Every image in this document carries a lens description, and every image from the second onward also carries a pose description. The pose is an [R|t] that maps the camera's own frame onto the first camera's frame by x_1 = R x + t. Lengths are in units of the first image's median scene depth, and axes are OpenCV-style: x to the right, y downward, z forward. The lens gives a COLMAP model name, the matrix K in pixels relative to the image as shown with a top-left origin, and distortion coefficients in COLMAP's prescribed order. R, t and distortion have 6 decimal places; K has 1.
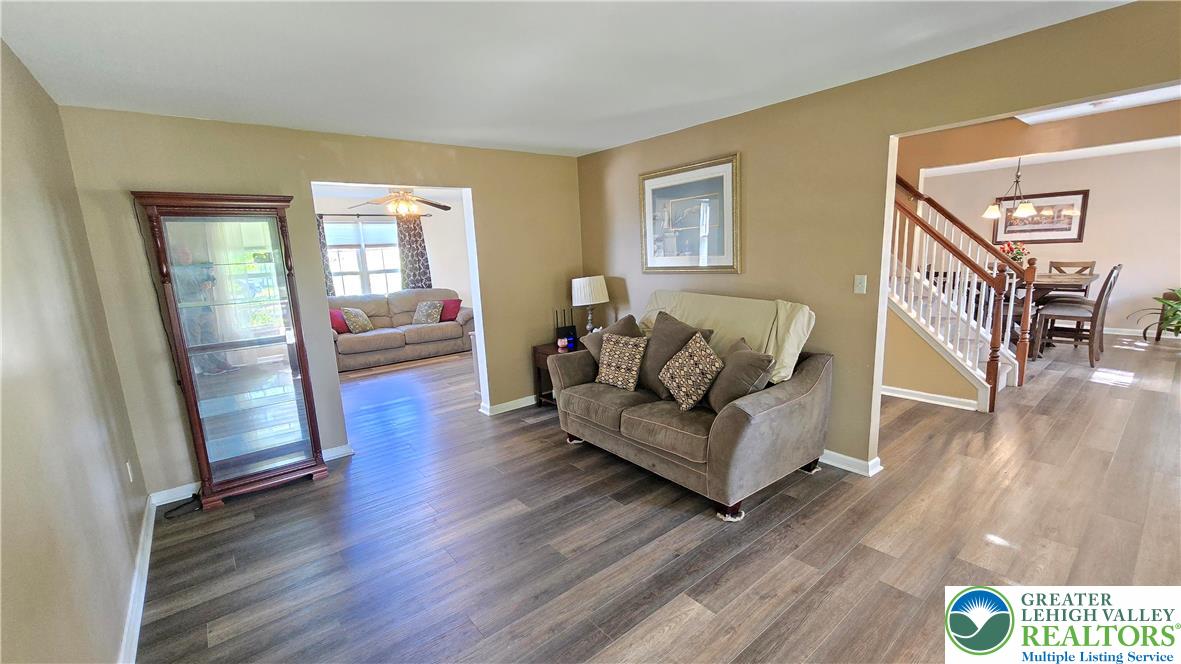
lens RADIAL K [[486.8, 0, 593.4], [0, 486.8, 338.6], [0, 0, 1]] dist [0.000570, -0.000042]
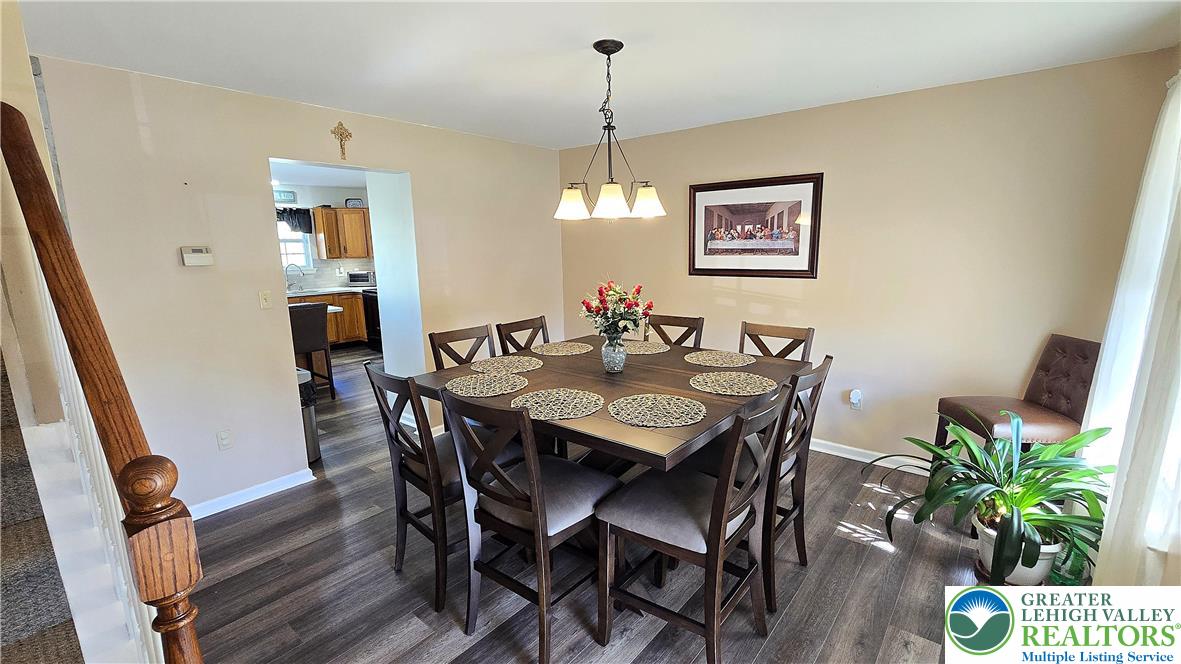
lens RADIAL K [[514.0, 0, 592.2], [0, 514.0, 341.3], [0, 0, 1]] dist [0.001795, 0.000799]
pose [[0.979290, -0.004814, 0.202408, 0.679960], [0.004081, 0.999984, 0.004038, -0.138331], [-0.202424, -0.003129, 0.979293, 0.535324]]
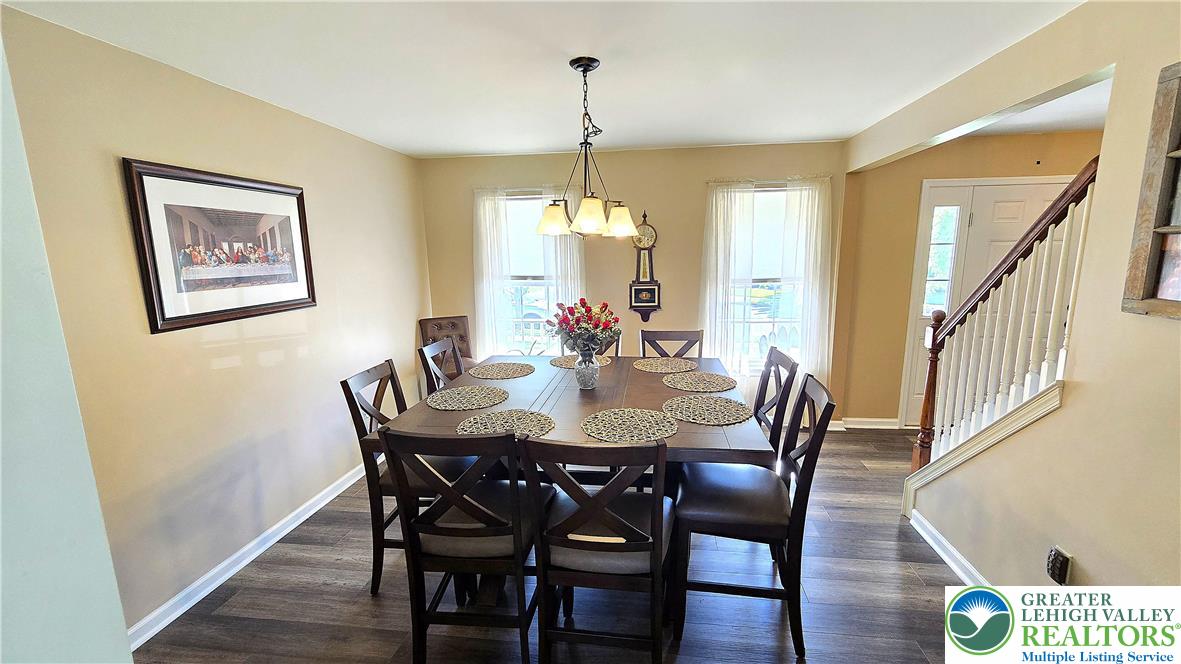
lens RADIAL K [[486.8, 0, 593.4], [0, 486.8, 338.6], [0, 0, 1]] dist [0.000570, -0.000042]
pose [[-0.685228, -0.062211, 0.725666, 0.508060], [0.190994, 0.946128, 0.261462, -0.241236], [-0.702839, 0.317759, -0.636432, 1.132187]]
